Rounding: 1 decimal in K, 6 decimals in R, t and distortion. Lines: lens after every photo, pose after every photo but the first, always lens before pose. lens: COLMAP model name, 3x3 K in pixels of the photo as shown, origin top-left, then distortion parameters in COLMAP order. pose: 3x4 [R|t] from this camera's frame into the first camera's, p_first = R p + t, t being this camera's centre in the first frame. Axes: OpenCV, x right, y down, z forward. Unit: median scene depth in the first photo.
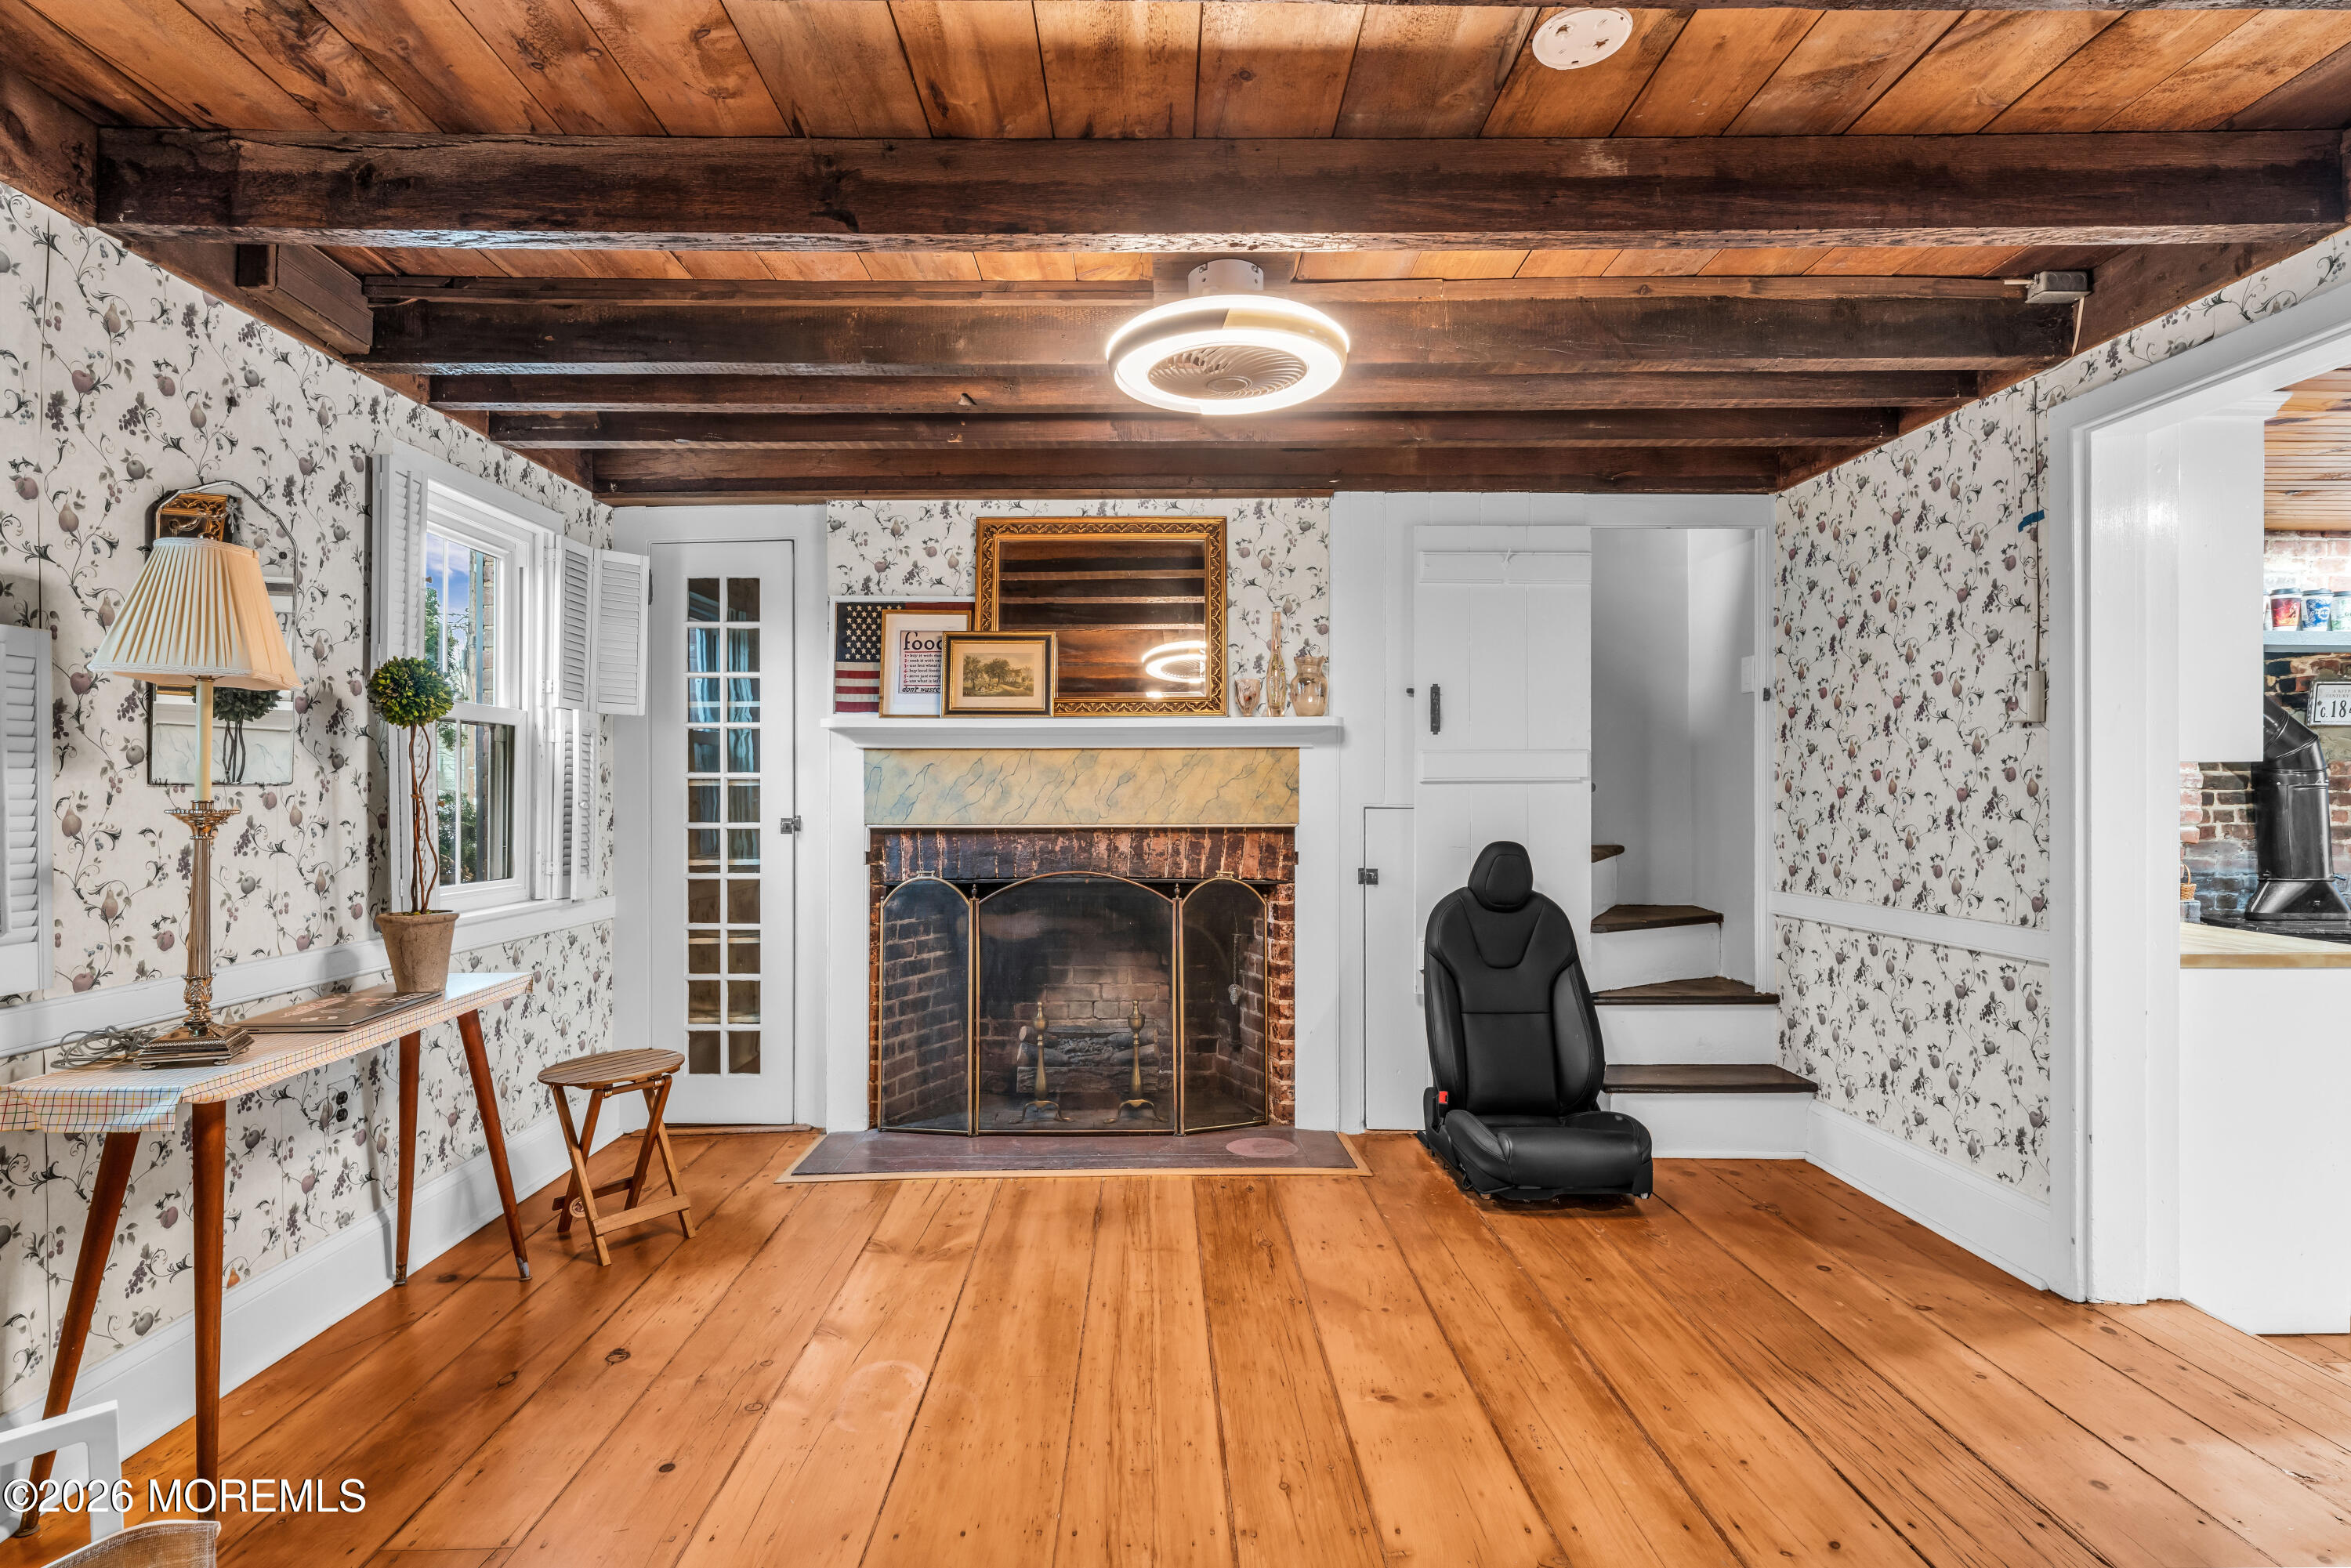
lens RADIAL K [[1102.3, 0, 1196.2], [0, 1102.3, 791.3], [0, 0, 1]] dist [-0.002313, -0.000915]
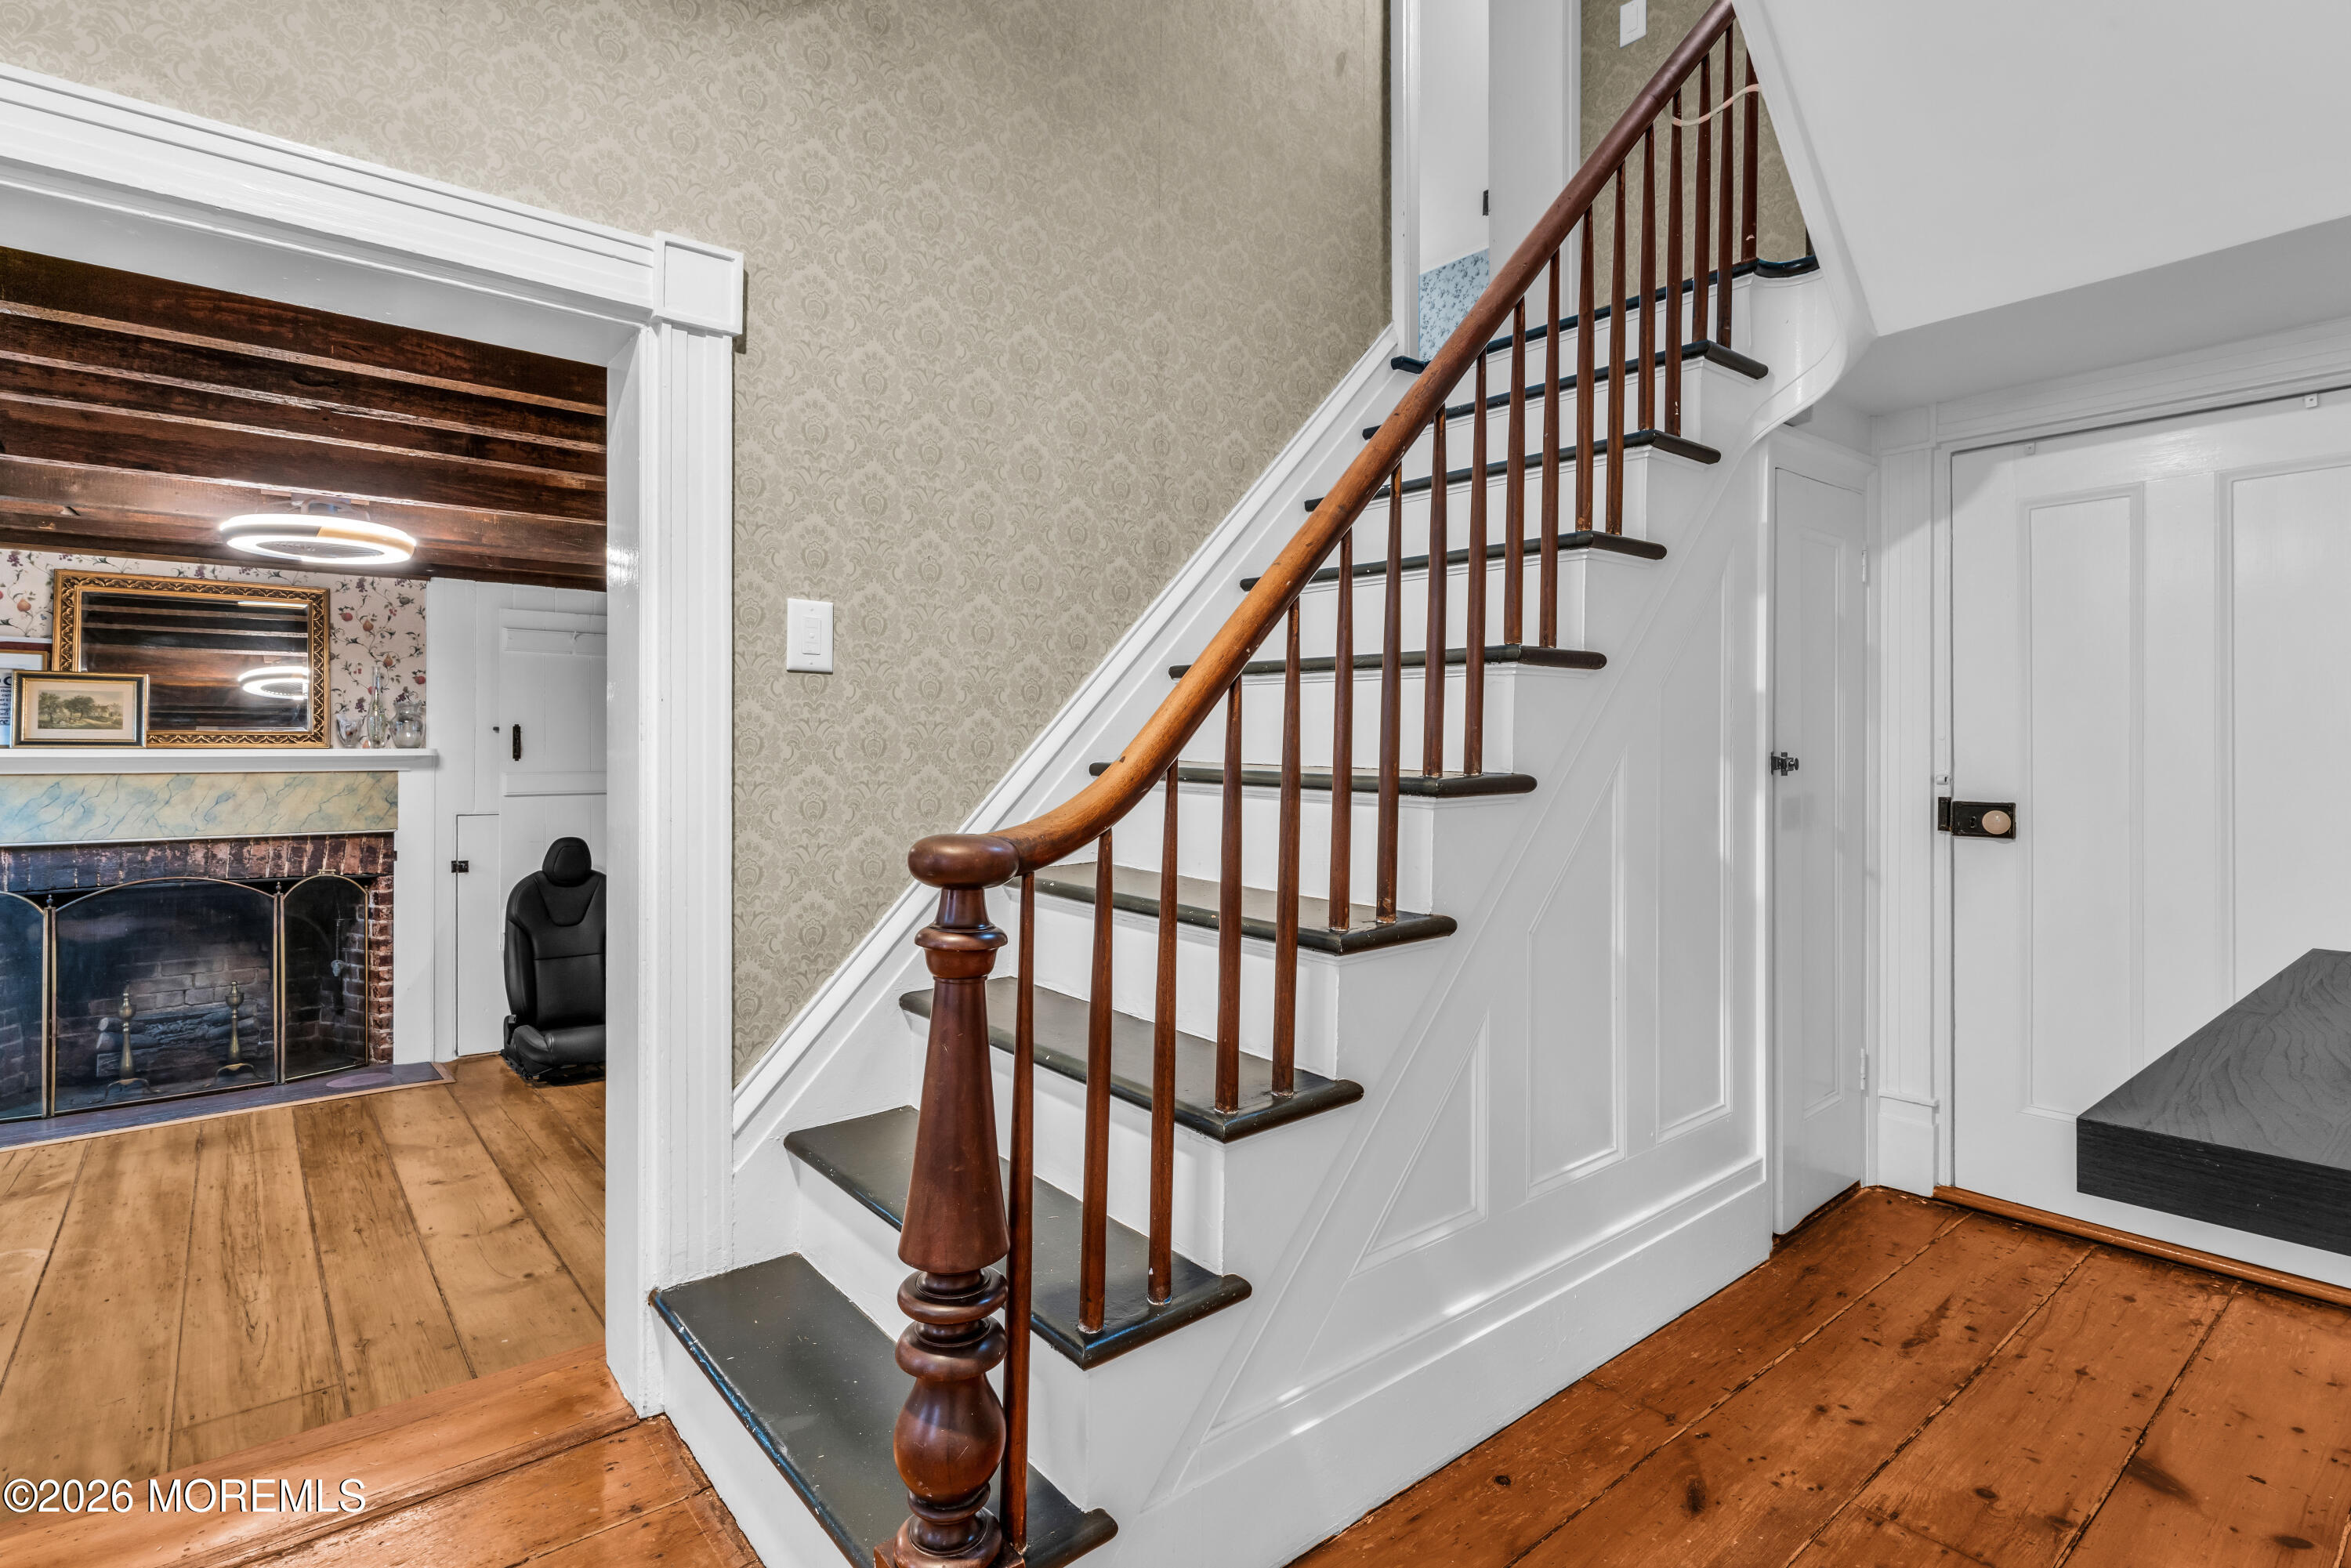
lens RADIAL K [[1142.5, 0, 1170.6], [0, 1142.5, 747.8], [0, 0, 1]] dist [-0.002476, 0.002184]
pose [[0.797952, 0.003262, 0.602712, 0.008692], [0.001373, 0.999973, -0.007230, -0.055702], [-0.602720, 0.006596, 0.797926, -0.621912]]
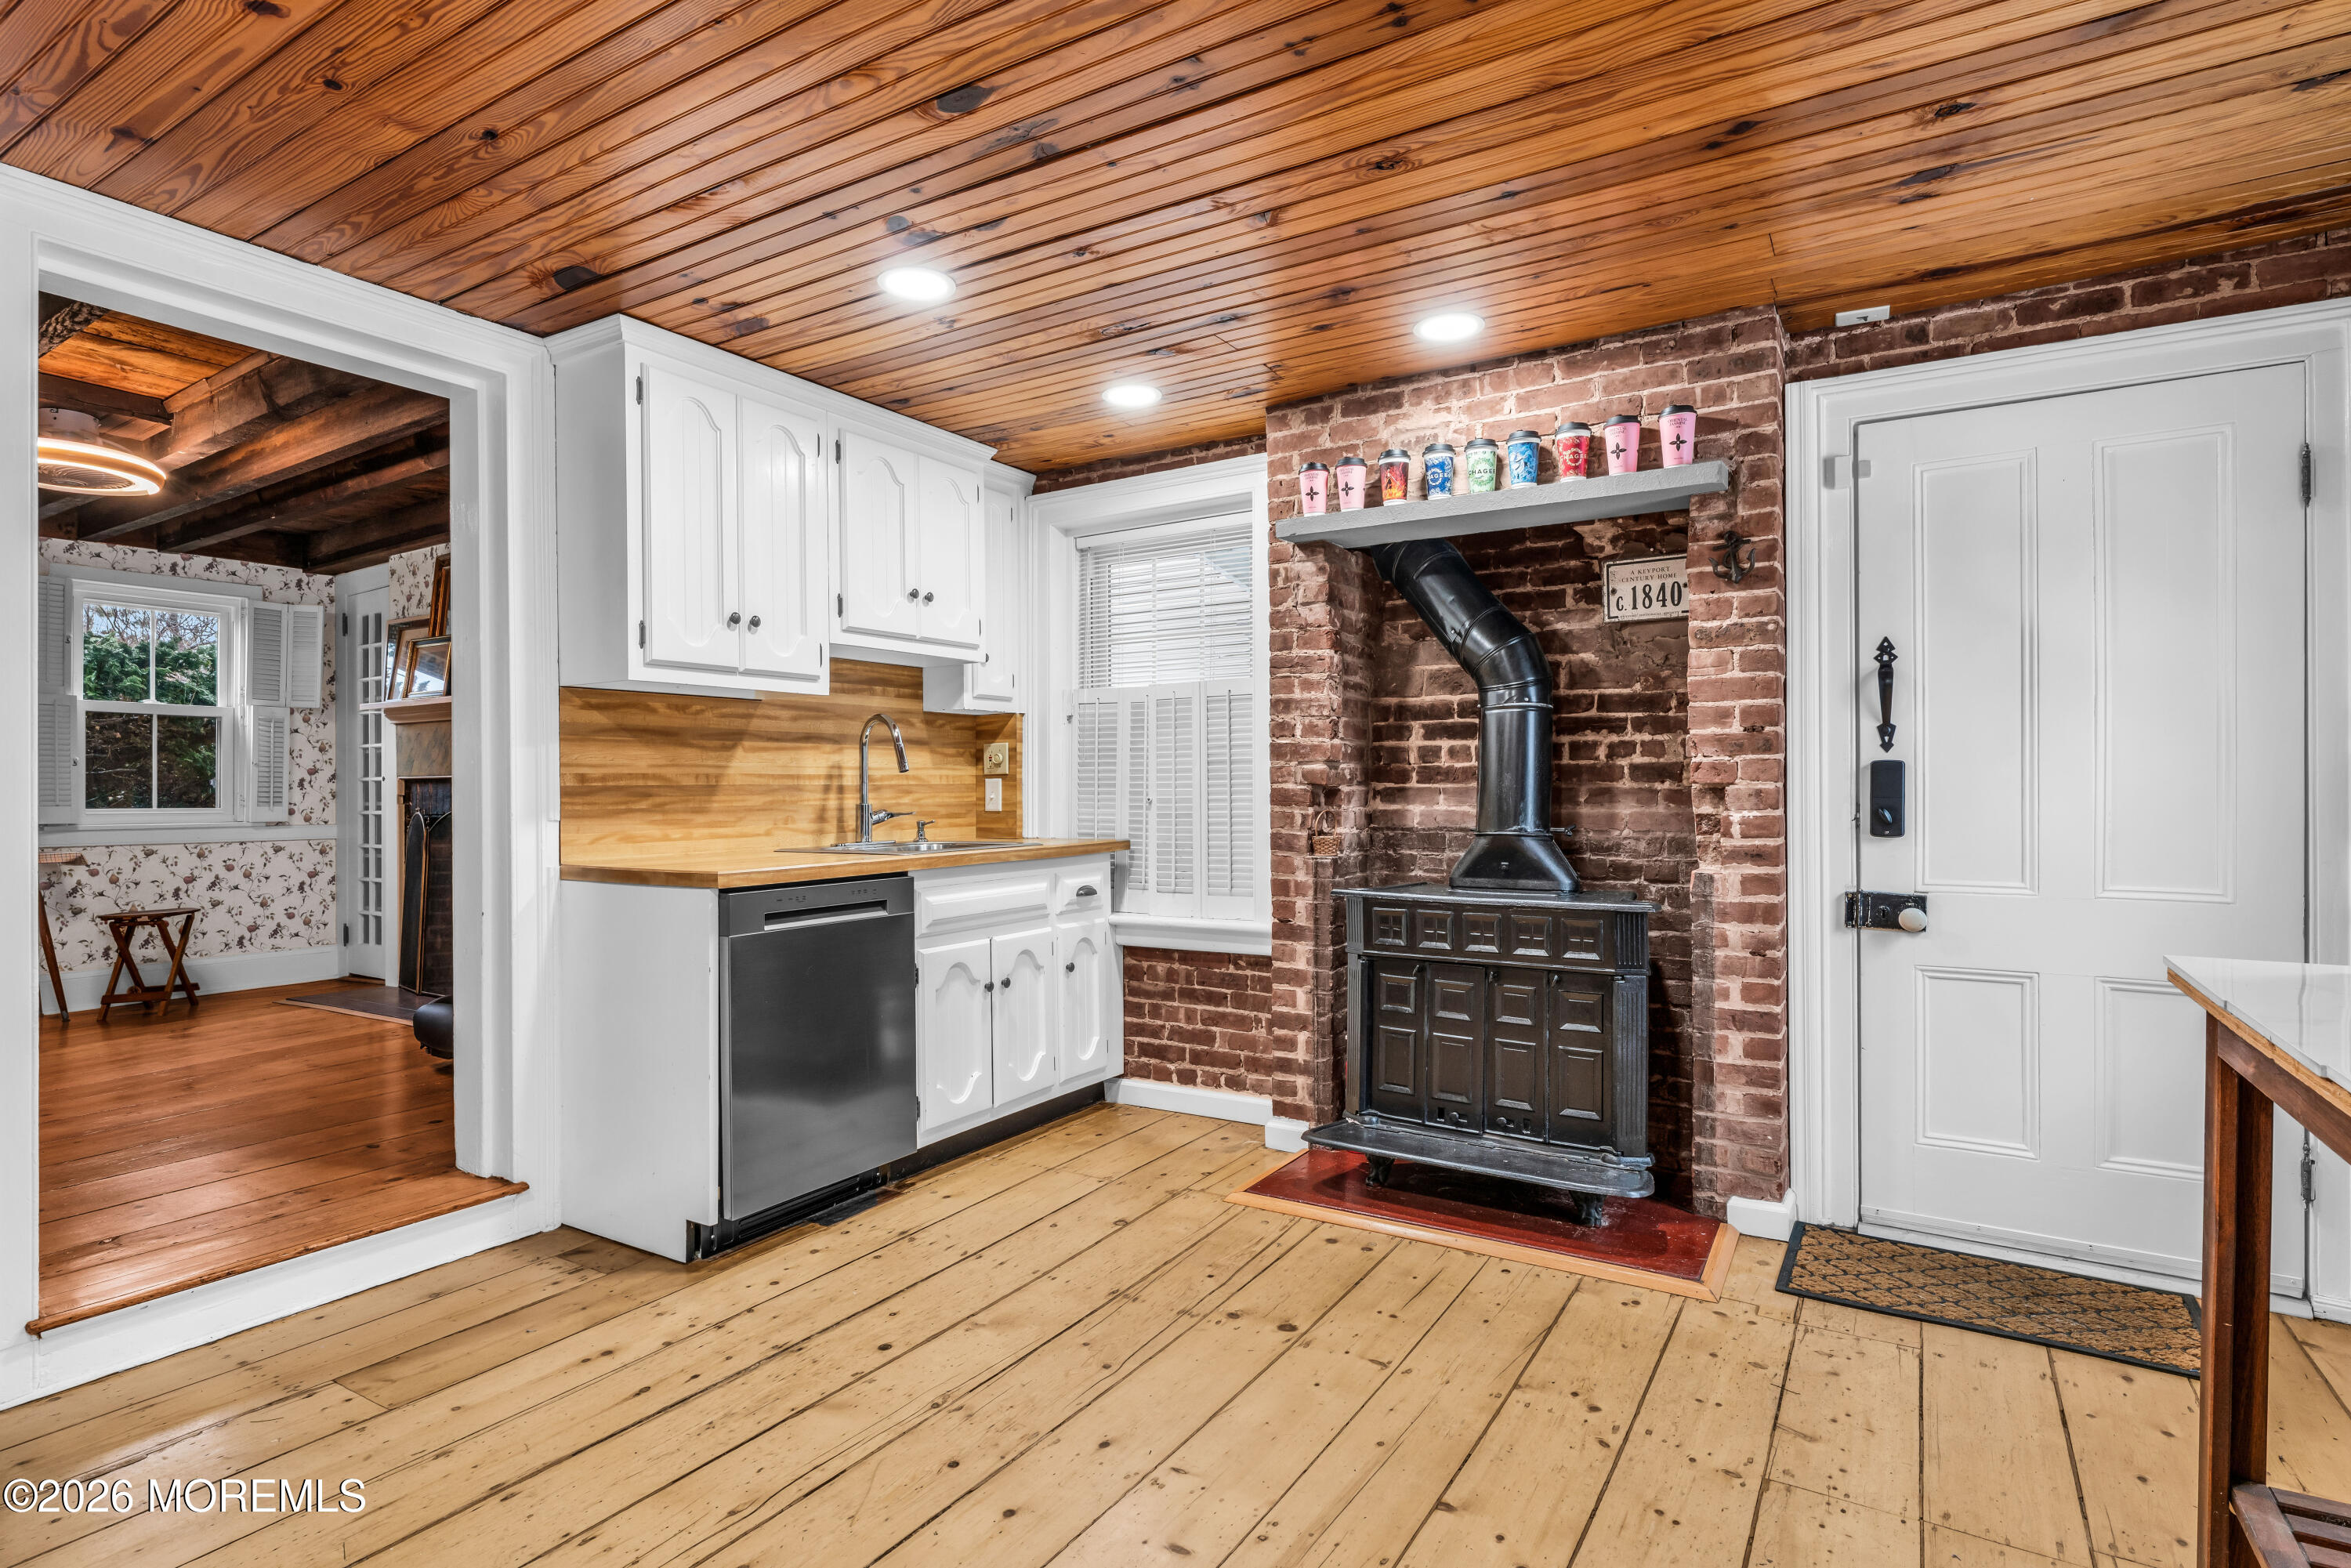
lens RADIAL K [[1205.7, 0, 1176.8], [0, 1205.7, 788.4], [0, 0, 1]] dist [-0.000787, 0.000161]
pose [[0.844541, -0.006450, -0.535452, 1.394696], [0.006645, 0.999977, -0.001565, 0.054507], [0.535450, -0.002236, 0.844564, 0.217640]]
